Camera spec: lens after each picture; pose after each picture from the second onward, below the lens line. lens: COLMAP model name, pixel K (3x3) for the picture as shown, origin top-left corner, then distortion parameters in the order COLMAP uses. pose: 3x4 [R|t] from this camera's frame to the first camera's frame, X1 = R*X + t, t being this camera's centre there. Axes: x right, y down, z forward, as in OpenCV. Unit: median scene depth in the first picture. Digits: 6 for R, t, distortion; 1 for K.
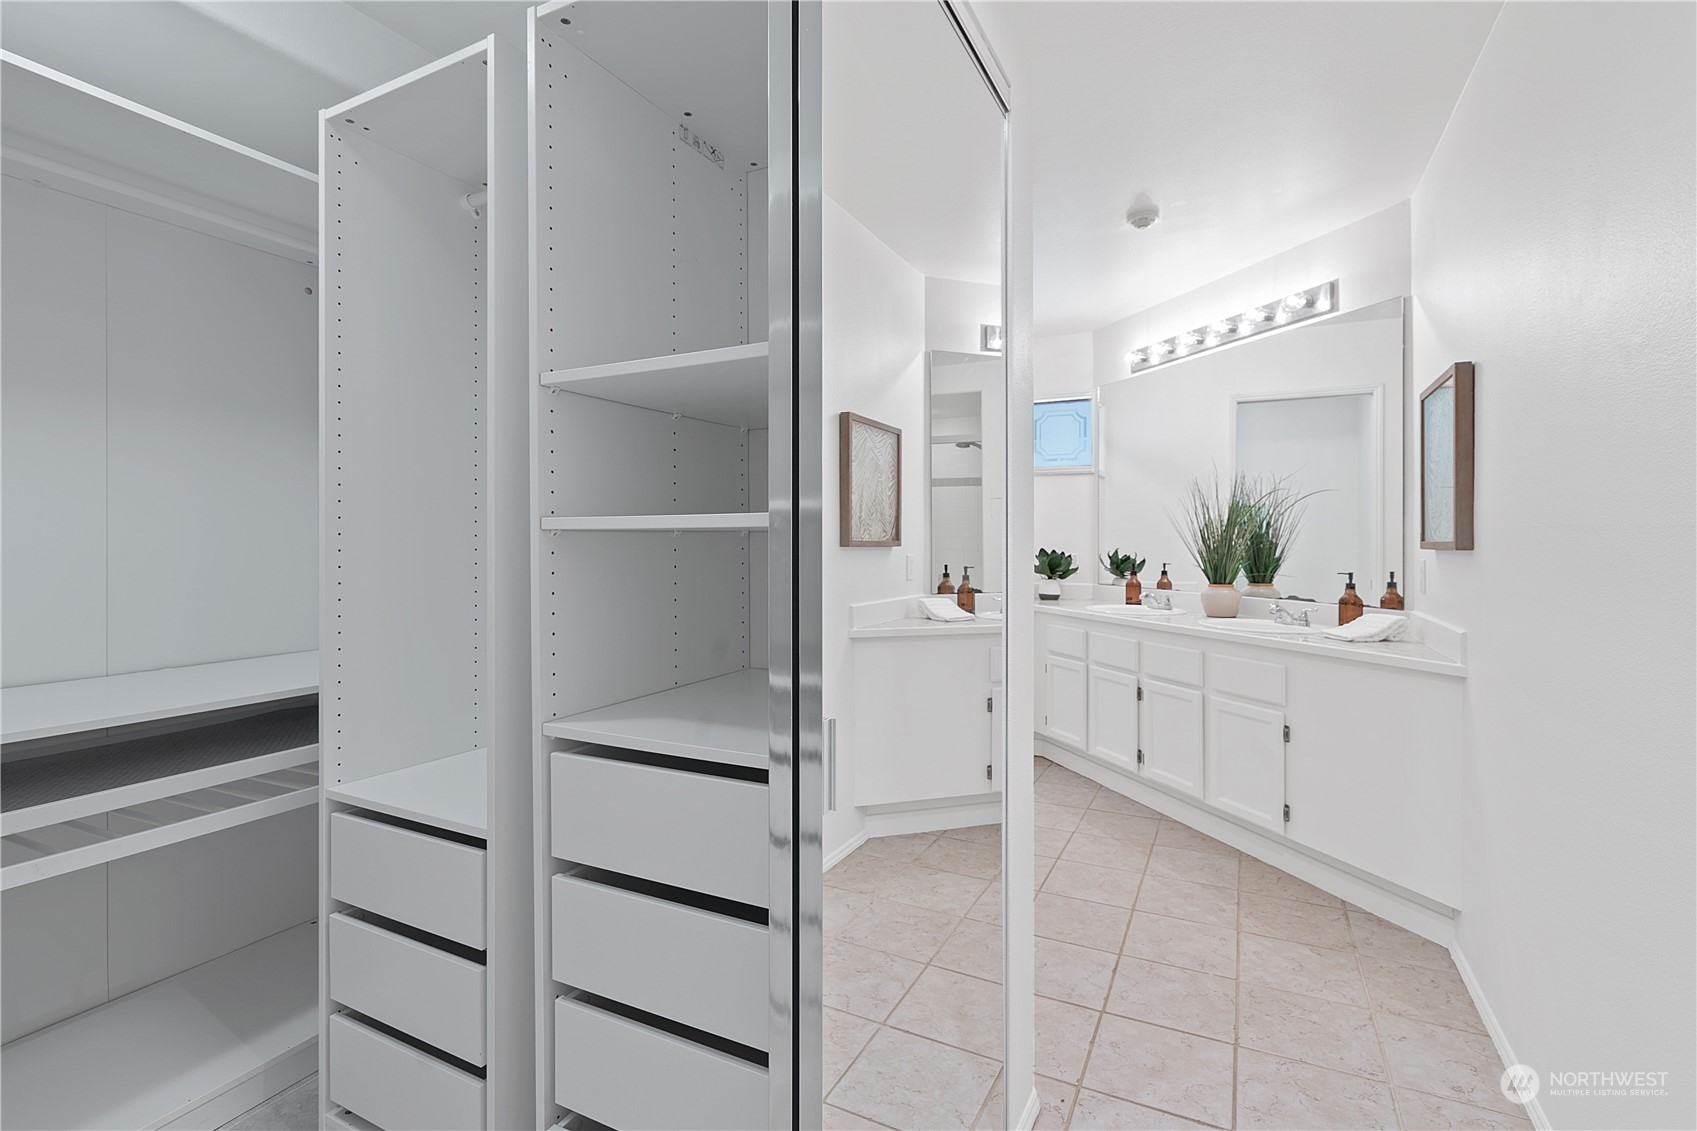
lens RADIAL K [[788.5, 0, 849.7], [0, 788.5, 548.8], [0, 0, 1]] dist [-0.001434, -0.000563]
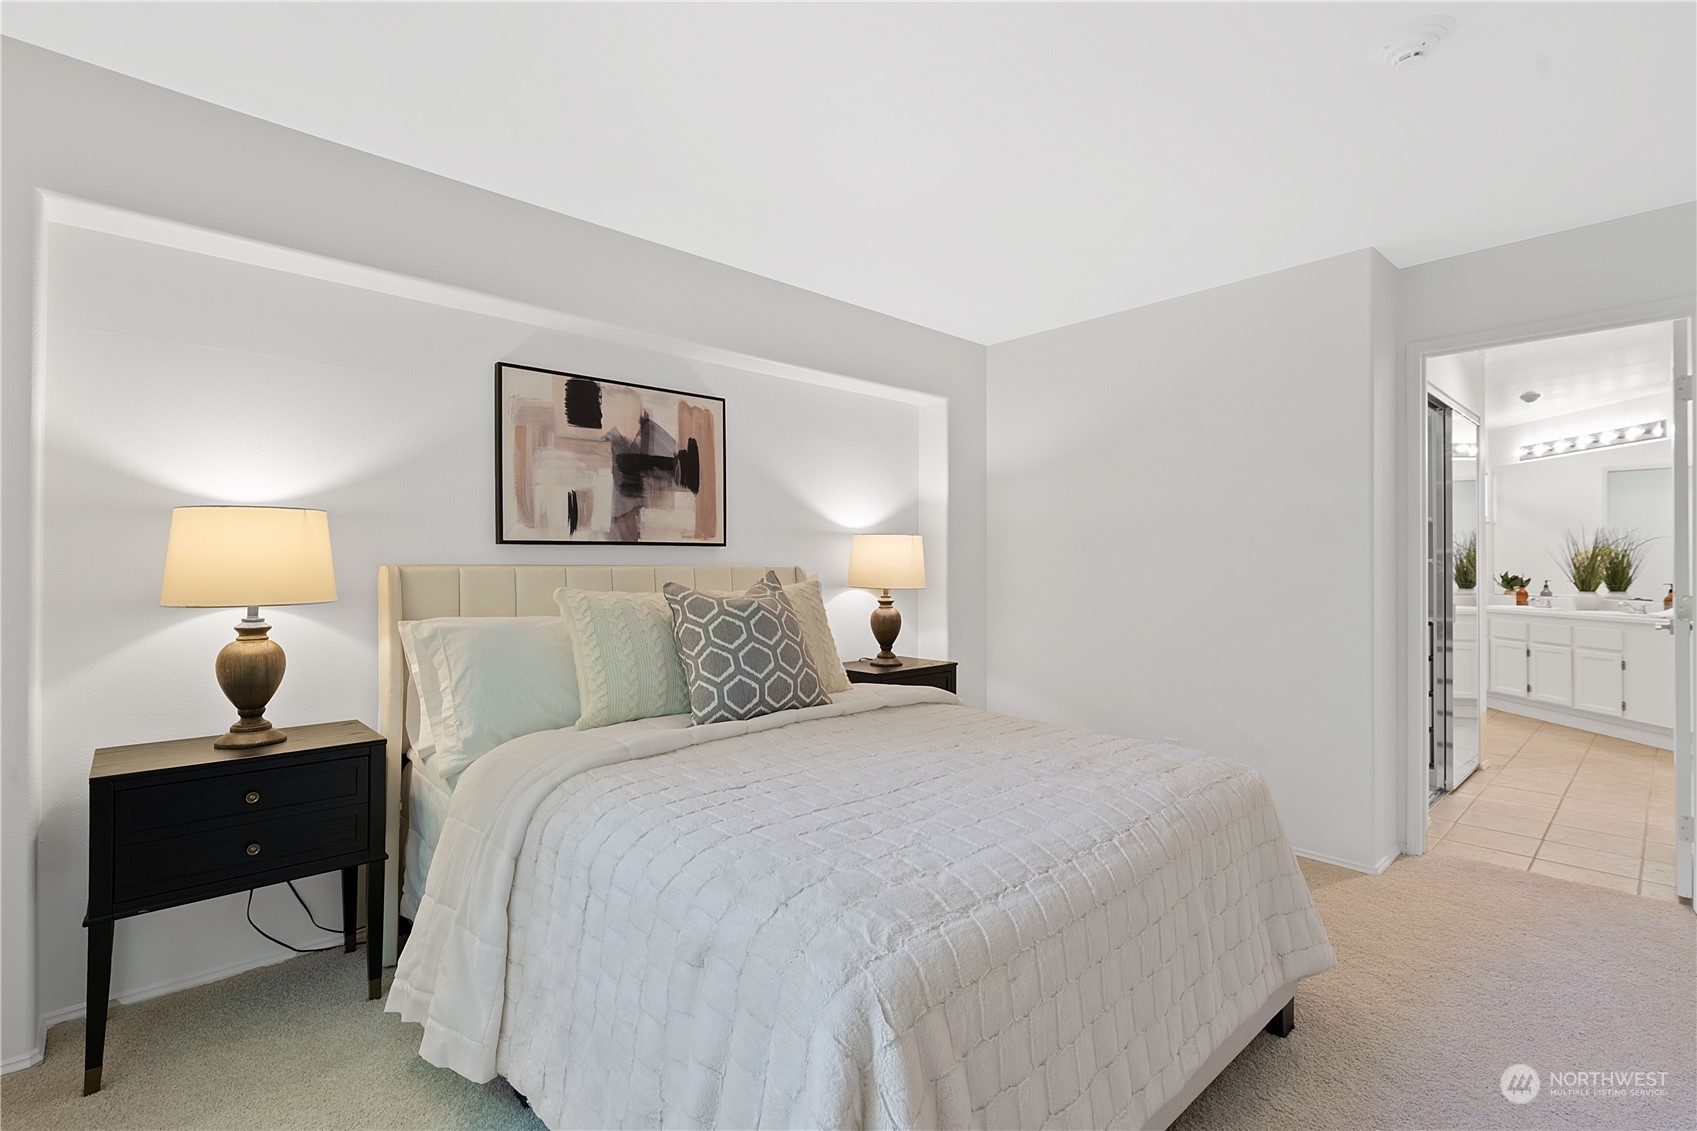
lens RADIAL K [[774.3, 0, 846.4], [0, 774.3, 571.7], [0, 0, 1]] dist [0.000086, 0.000245]
pose [[0.936147, -0.003574, -0.351591, -0.455077], [0.002504, 0.999991, -0.003498, 0.003754], [0.351600, 0.002394, 0.936147, -1.171084]]
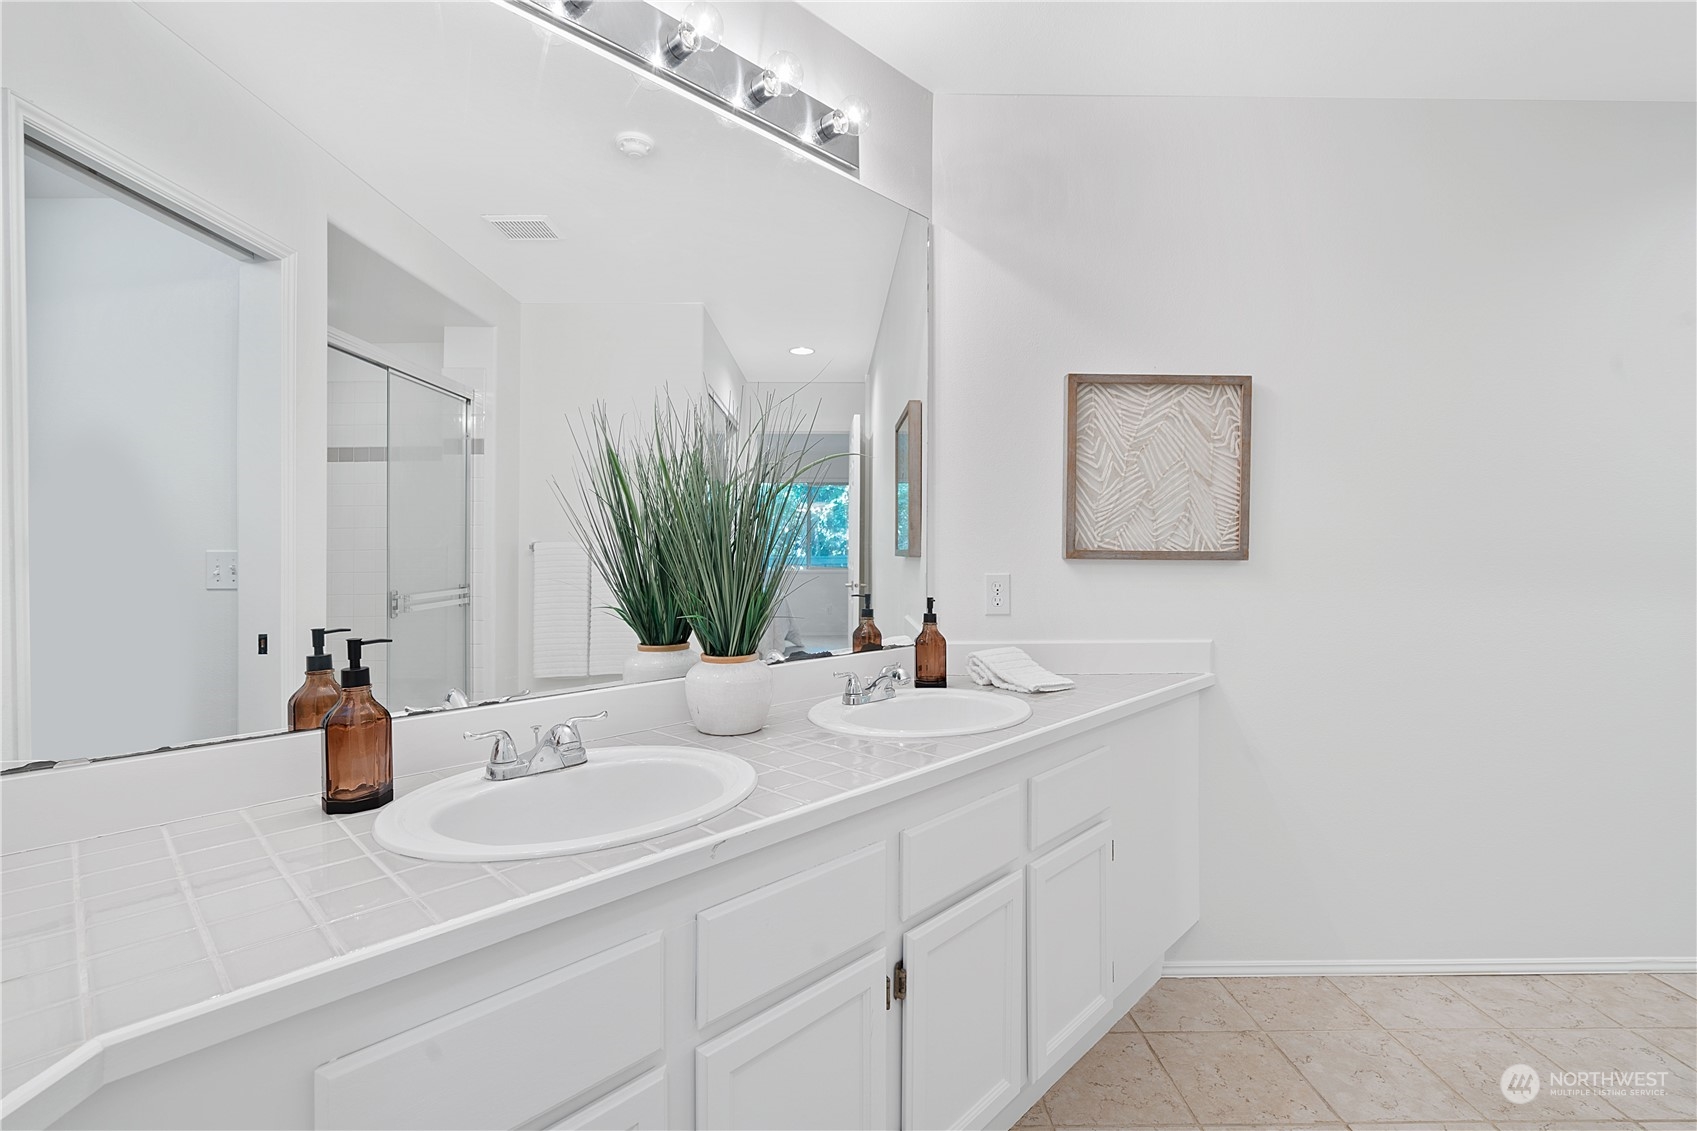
lens RADIAL K [[784.5, 0, 842.3], [0, 784.5, 547.7], [0, 0, 1]] dist [-0.000006, 0.000400]
pose [[-0.471442, -0.009322, 0.881848, 0.071855], [0.003044, 0.999921, 0.012197, -0.016770], [-0.881892, 0.008434, -0.471376, 1.182894]]
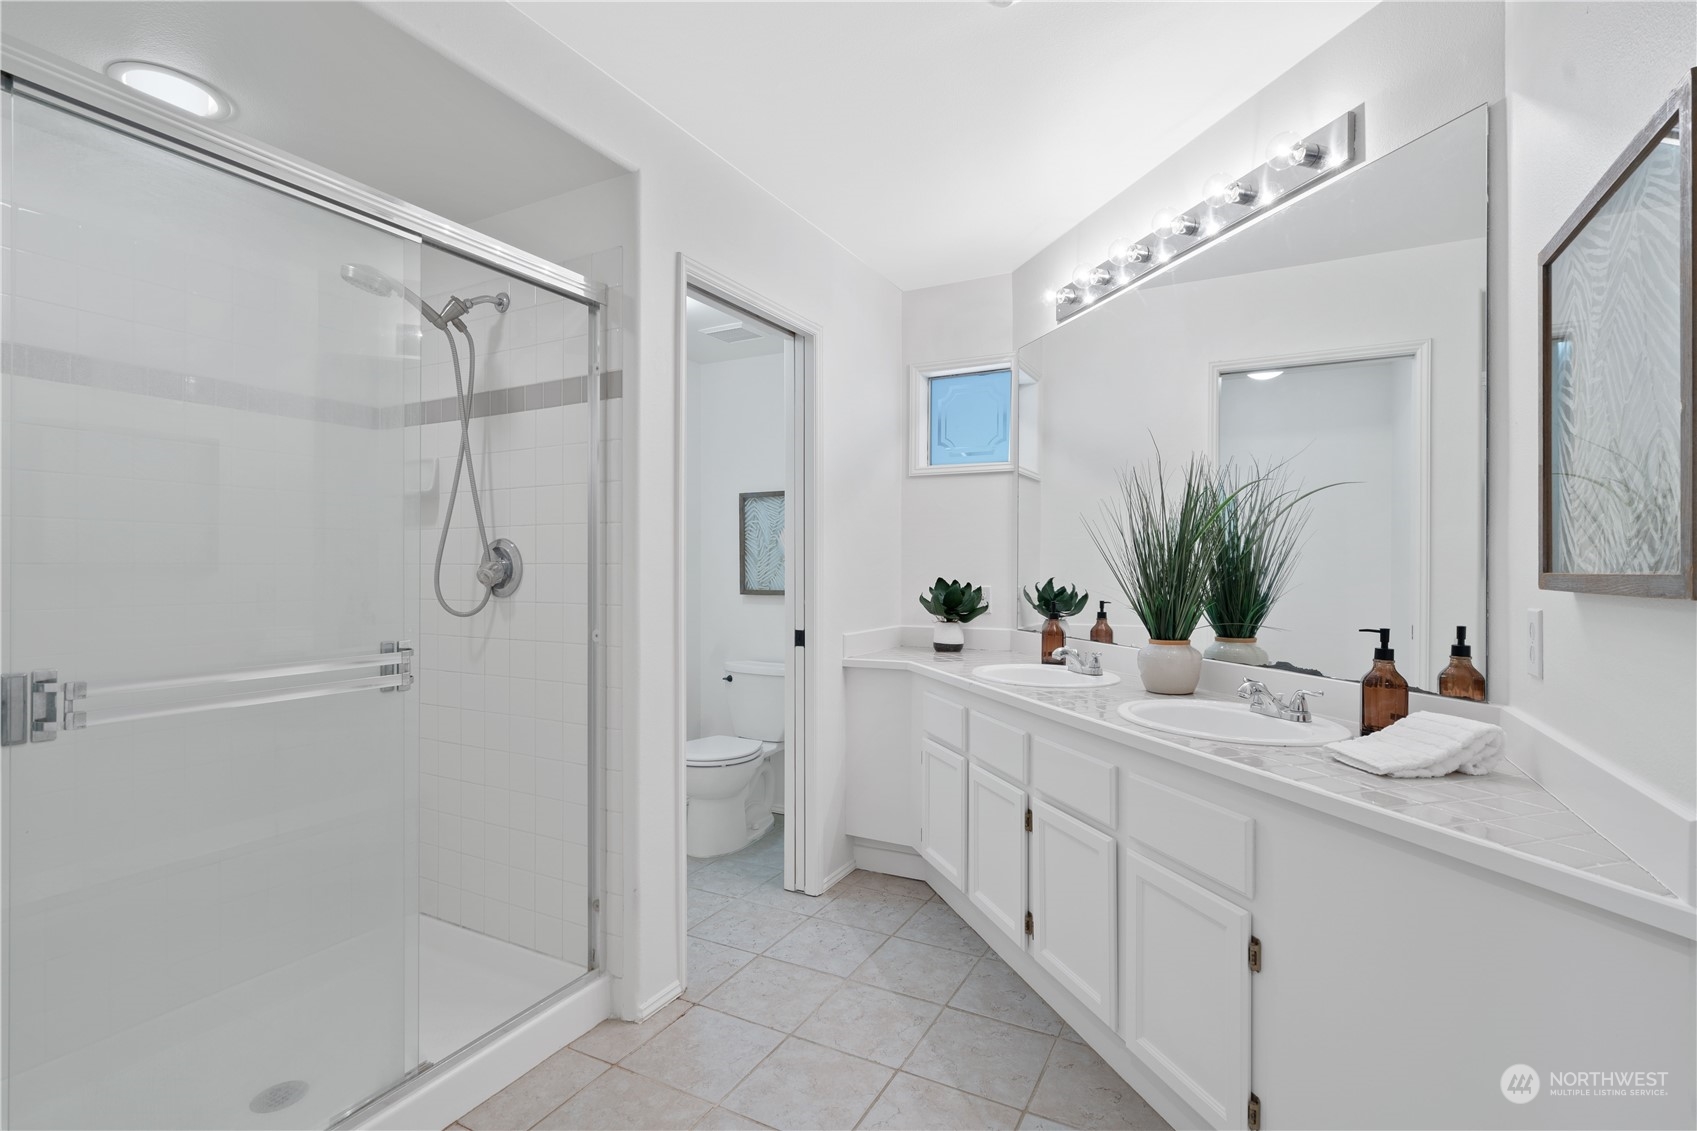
lens RADIAL K [[791.5, 0, 851.8], [0, 791.5, 574.3], [0, 0, 1]] dist [-0.004463, 0.000321]
pose [[0.999739, 0.003421, -0.022568, 0.244218], [-0.003430, 0.999994, -0.000360, -0.004652], [0.022566, 0.000438, 0.999745, 0.389121]]
